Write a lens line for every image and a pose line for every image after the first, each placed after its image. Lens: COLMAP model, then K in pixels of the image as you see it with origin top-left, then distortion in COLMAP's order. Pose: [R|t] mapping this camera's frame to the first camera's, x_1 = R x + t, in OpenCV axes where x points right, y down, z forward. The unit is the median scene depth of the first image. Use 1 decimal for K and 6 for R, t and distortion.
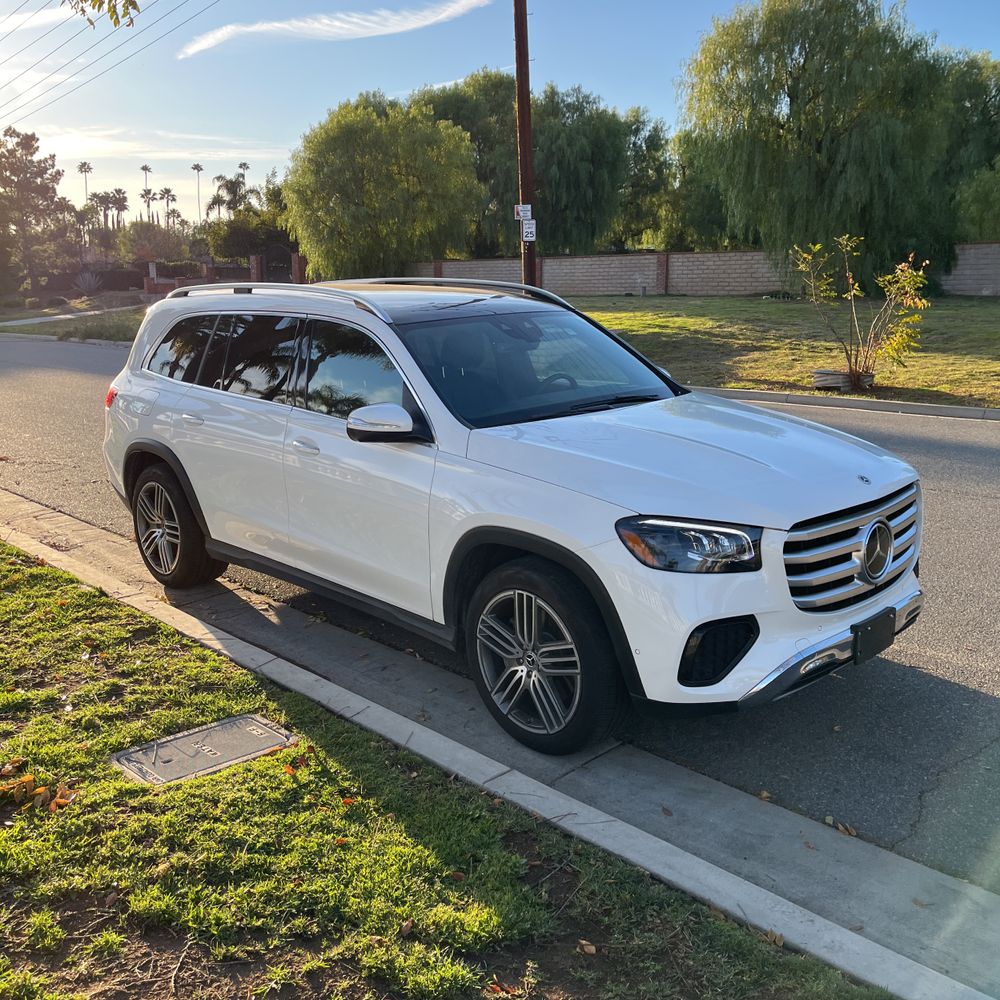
lens RADIAL K [[1023.6, 0, 502.6], [0, 1023.6, 500.3], [0, 0, 1]] dist [0.023694, 0.000000]
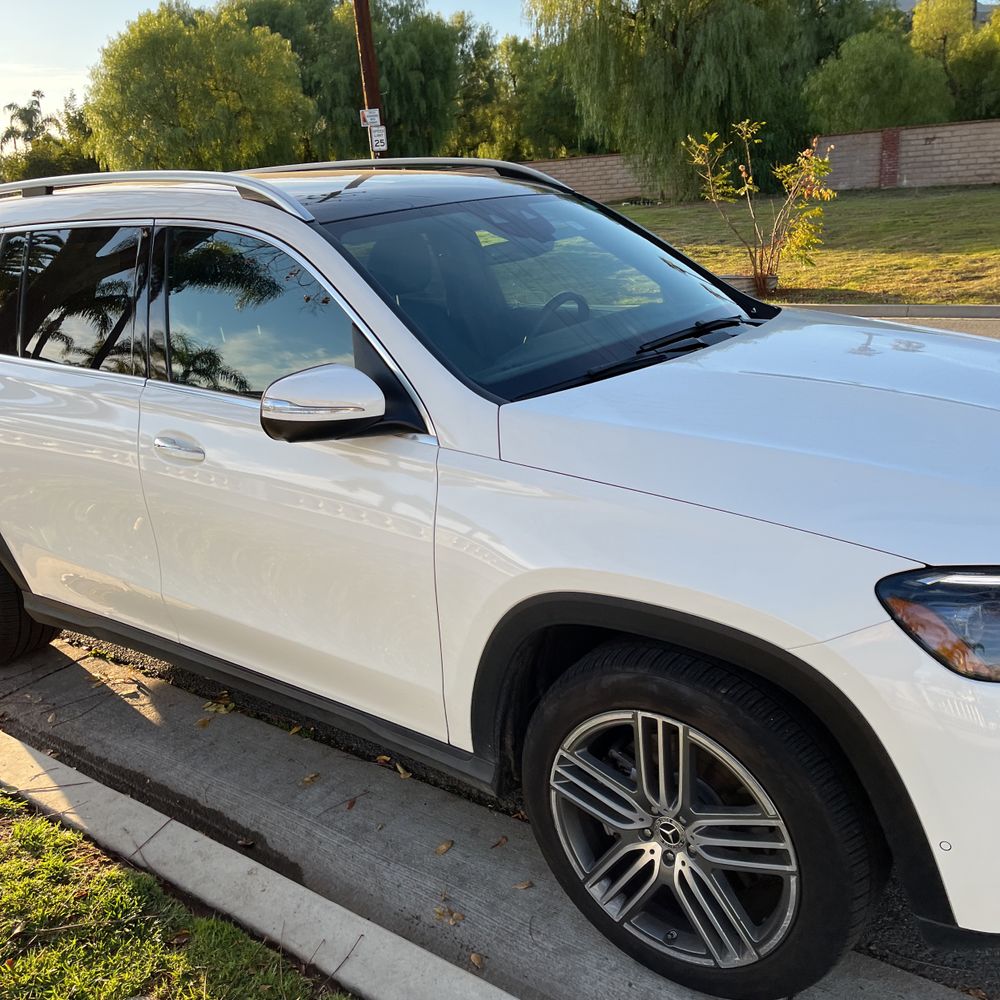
lens RADIAL K [[1023.6, 0, 493.8], [0, 1023.6, 504.1], [0, 0, 1]] dist [0.023694, 0.000000]
pose [[0.987305, -0.093592, 0.128334, -0.025639], [0.083797, 0.993289, 0.079713, -0.014270], [-0.134934, -0.067947, 0.988522, 0.109508]]
